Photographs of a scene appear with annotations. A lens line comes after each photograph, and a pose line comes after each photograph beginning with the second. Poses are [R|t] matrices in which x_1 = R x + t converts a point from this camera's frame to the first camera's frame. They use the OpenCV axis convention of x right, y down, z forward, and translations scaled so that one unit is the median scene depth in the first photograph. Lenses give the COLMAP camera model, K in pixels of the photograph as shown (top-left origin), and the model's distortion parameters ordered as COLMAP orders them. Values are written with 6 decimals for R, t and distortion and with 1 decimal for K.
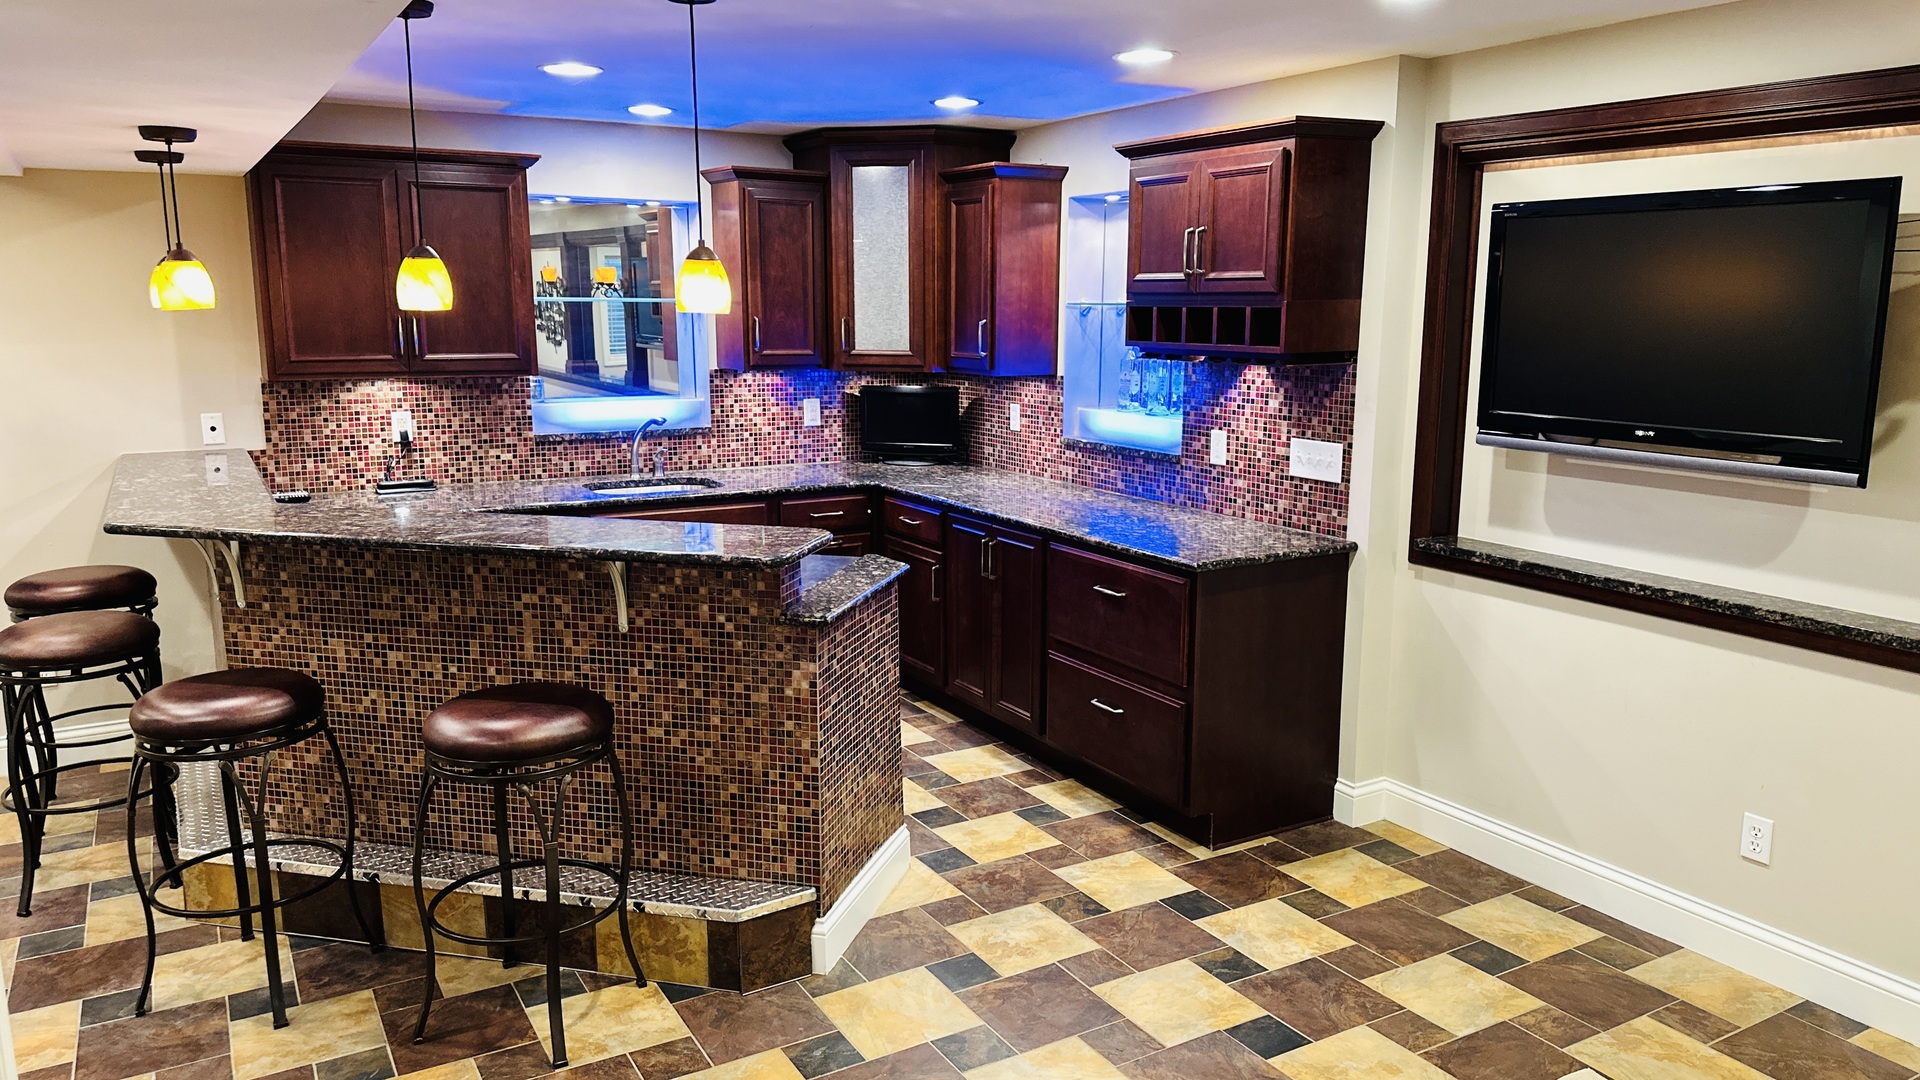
lens RADIAL K [[1340.1, 0, 960.0], [0, 1340.1, 540.0], [0, 0, 1]] dist [0.039082, -0.003189]
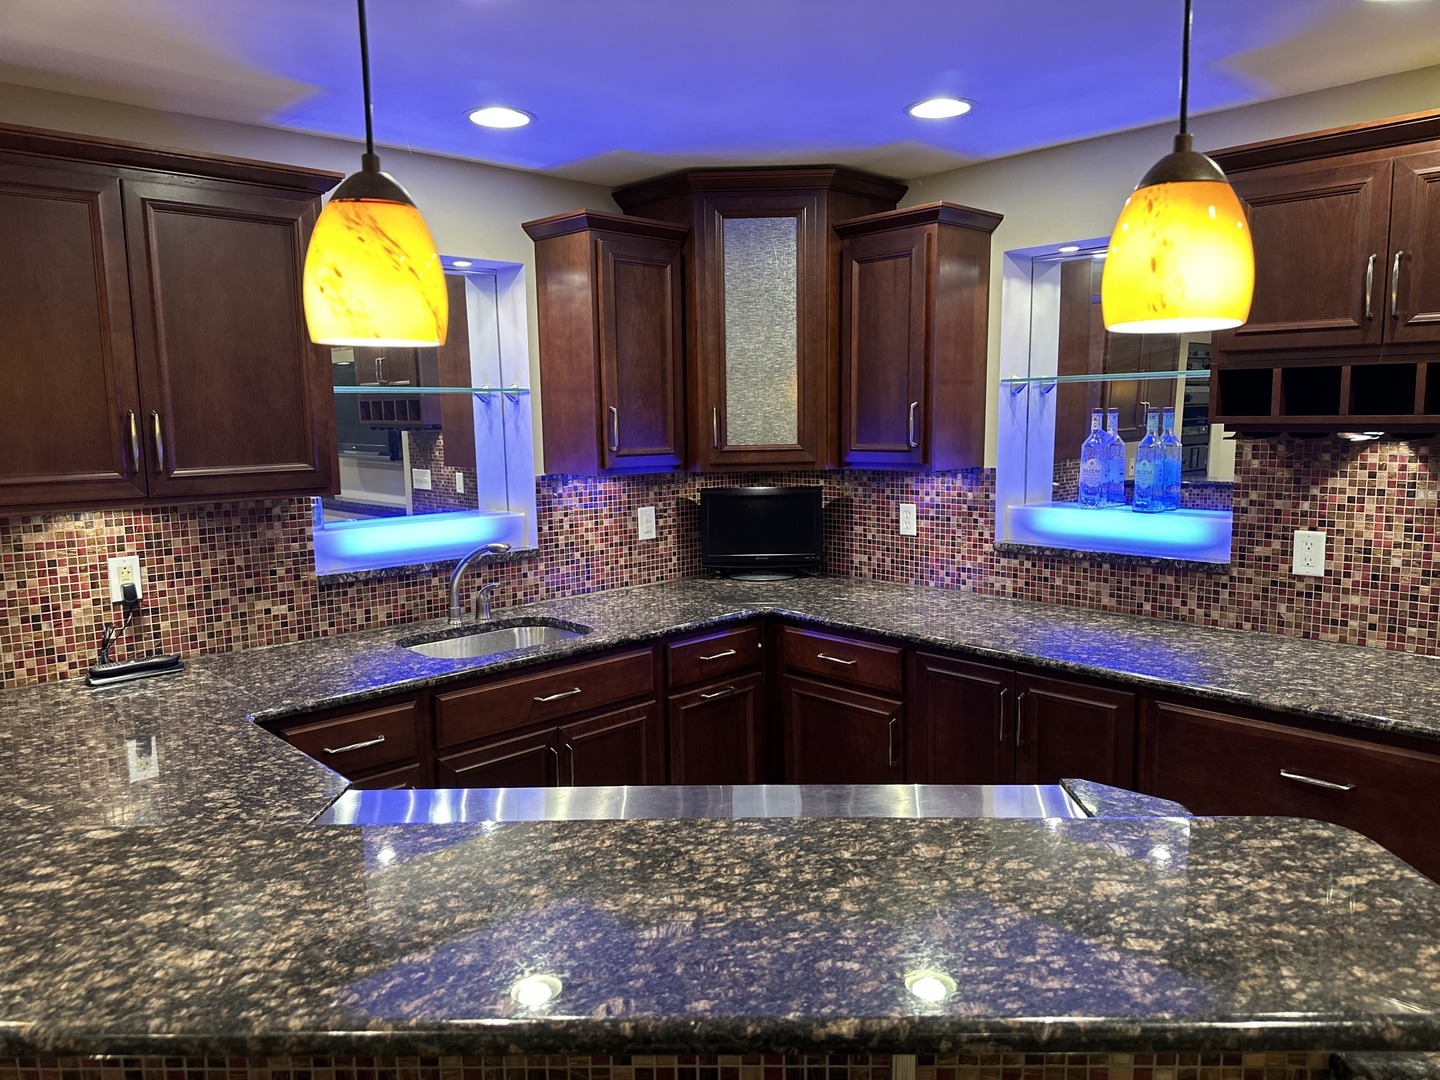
lens RADIAL K [[1012.5, 0, 720.0], [0, 1012.5, 540.0], [0, 0, 1]] dist [0.000763, -0.000311]
pose [[0.977312, -0.048389, 0.206203, -0.225195], [0.059274, 0.997138, -0.046937, -0.061324], [-0.203342, 0.058094, 0.977383, 0.444002]]
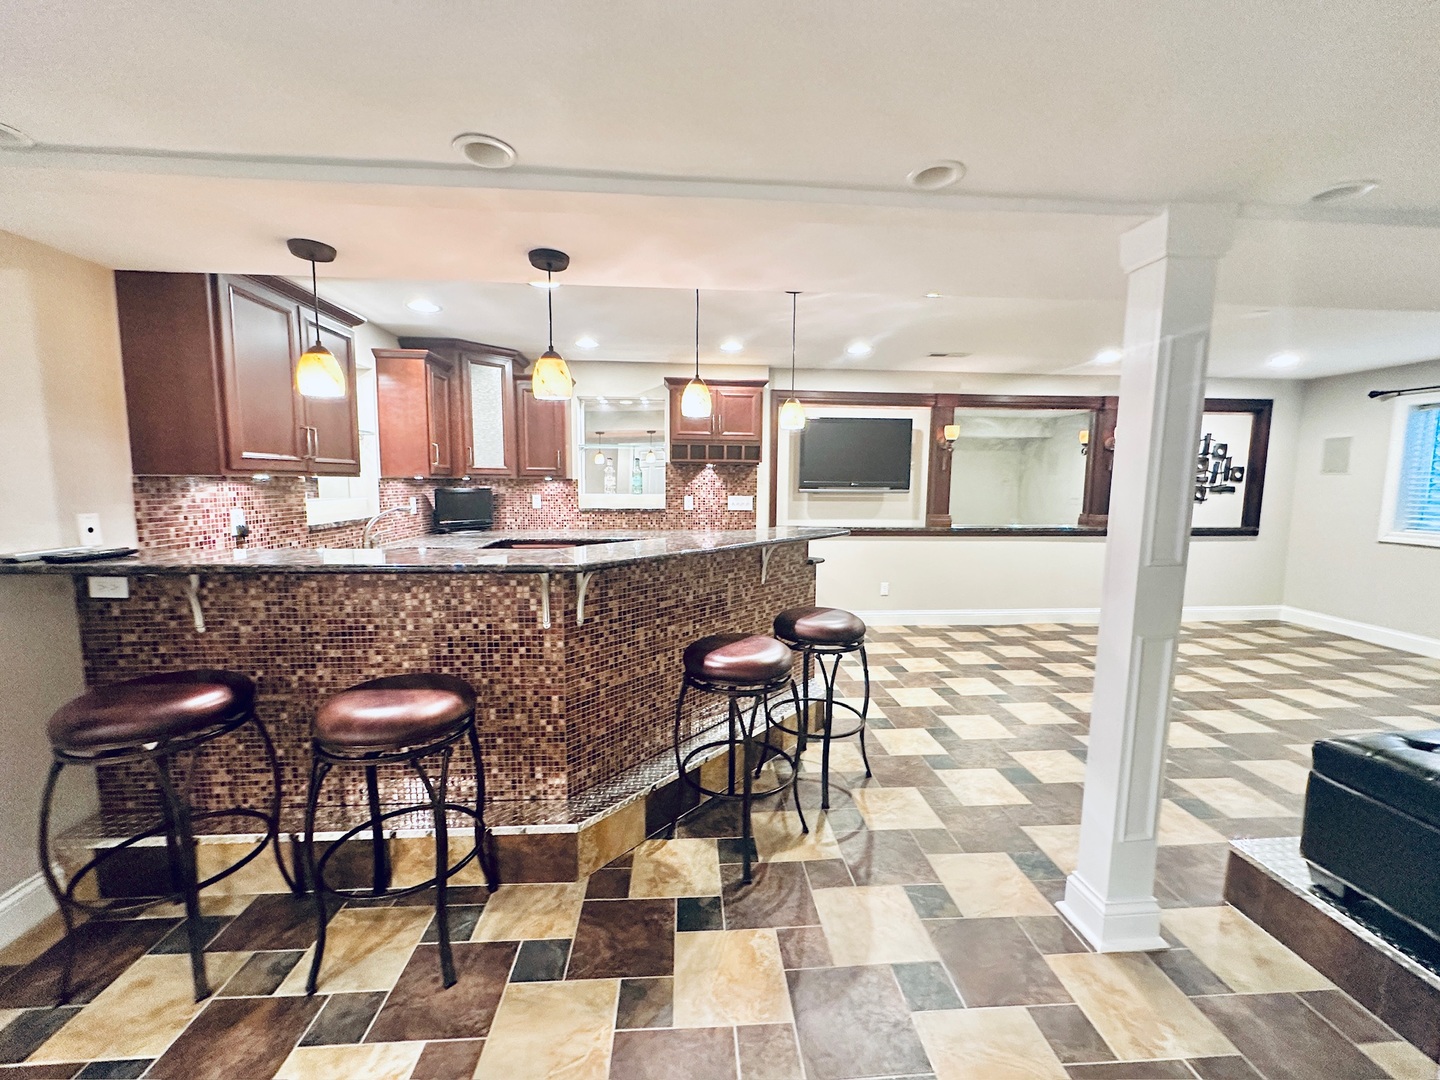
lens RADIAL K [[578.0, 0, 720.0], [0, 578.0, 540.0], [0, 0, 1]] dist [-0.000691, 0.000009]
pose [[0.449527, -0.093988, 0.888308, -0.658156], [0.153997, 0.987714, 0.026576, -0.018348], [-0.879892, 0.124850, 0.458478, 0.408816]]
